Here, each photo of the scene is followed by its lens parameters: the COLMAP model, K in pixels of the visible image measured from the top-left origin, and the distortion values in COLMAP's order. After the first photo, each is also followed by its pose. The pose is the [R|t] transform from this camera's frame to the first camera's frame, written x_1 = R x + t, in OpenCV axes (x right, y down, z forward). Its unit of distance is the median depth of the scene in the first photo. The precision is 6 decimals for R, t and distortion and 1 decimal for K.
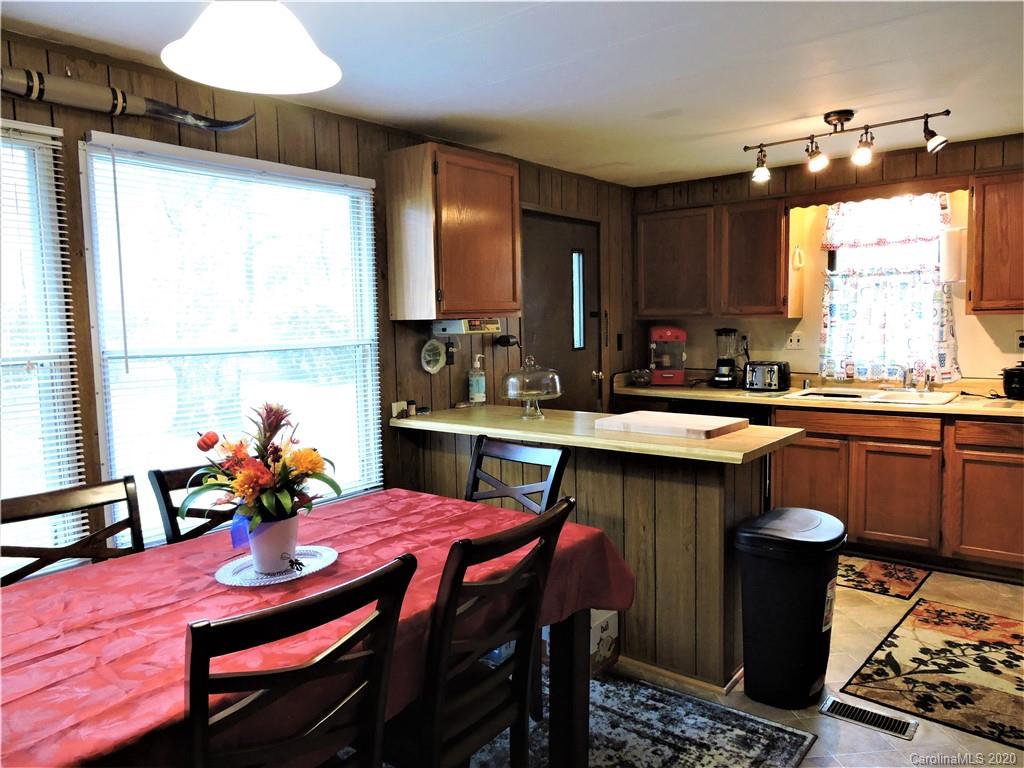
lens RADIAL K [[727.7, 0, 512.0], [0, 727.7, 384.0], [0, 0, 1]] dist [-0.006008, -0.002665]
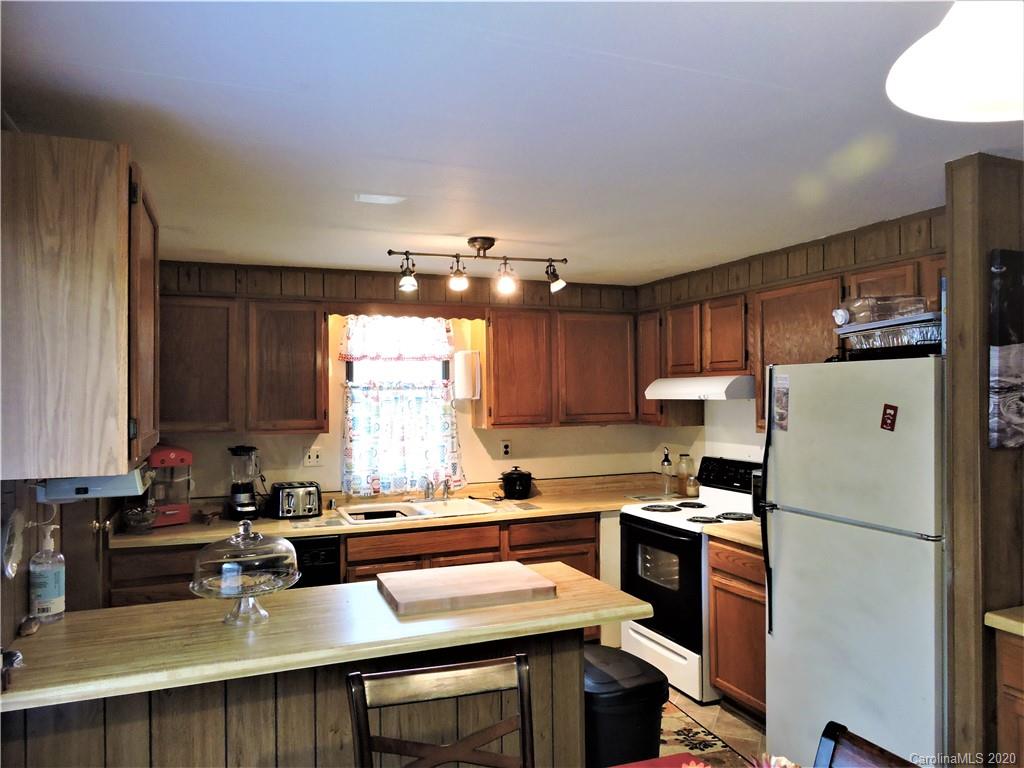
lens RADIAL K [[732.9, 0, 512.0], [0, 732.9, 384.0], [0, 0, 1]] dist [-0.000176, -0.002047]
pose [[0.486639, 0.028262, 0.873146, -0.374089], [0.077202, 0.994175, -0.075207, -0.080200], [-0.870185, 0.104007, 0.481623, 0.434737]]
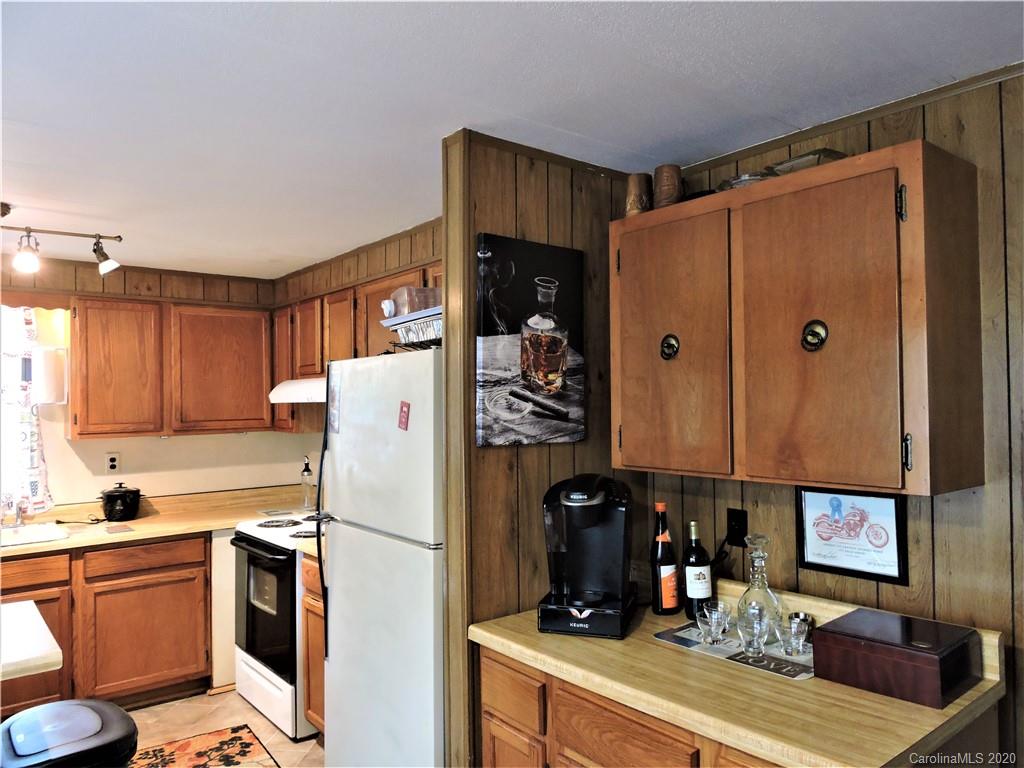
lens RADIAL K [[732.9, 0, 512.0], [0, 732.9, 384.0], [0, 0, 1]] dist [-0.000176, -0.002047]
pose [[0.218869, 0.041889, 0.974855, -0.198439], [0.097468, 0.993143, -0.064558, -0.051668], [-0.970874, 0.109146, 0.213285, 0.240139]]
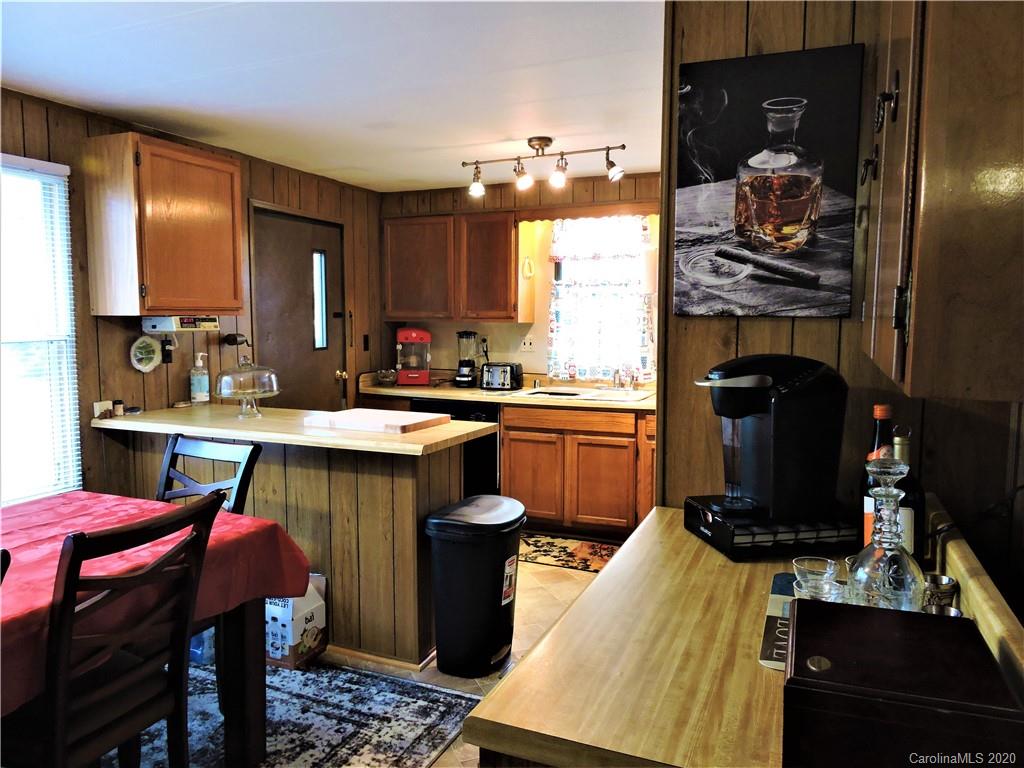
lens RADIAL K [[727.7, 0, 512.0], [0, 727.7, 384.0], [0, 0, 1]] dist [-0.006008, -0.002665]
pose [[0.964045, 0.000359, 0.265737, 0.100785], [0.000315, 0.999997, -0.002493, 0.004054], [-0.265737, 0.002487, 0.964042, -0.053550]]
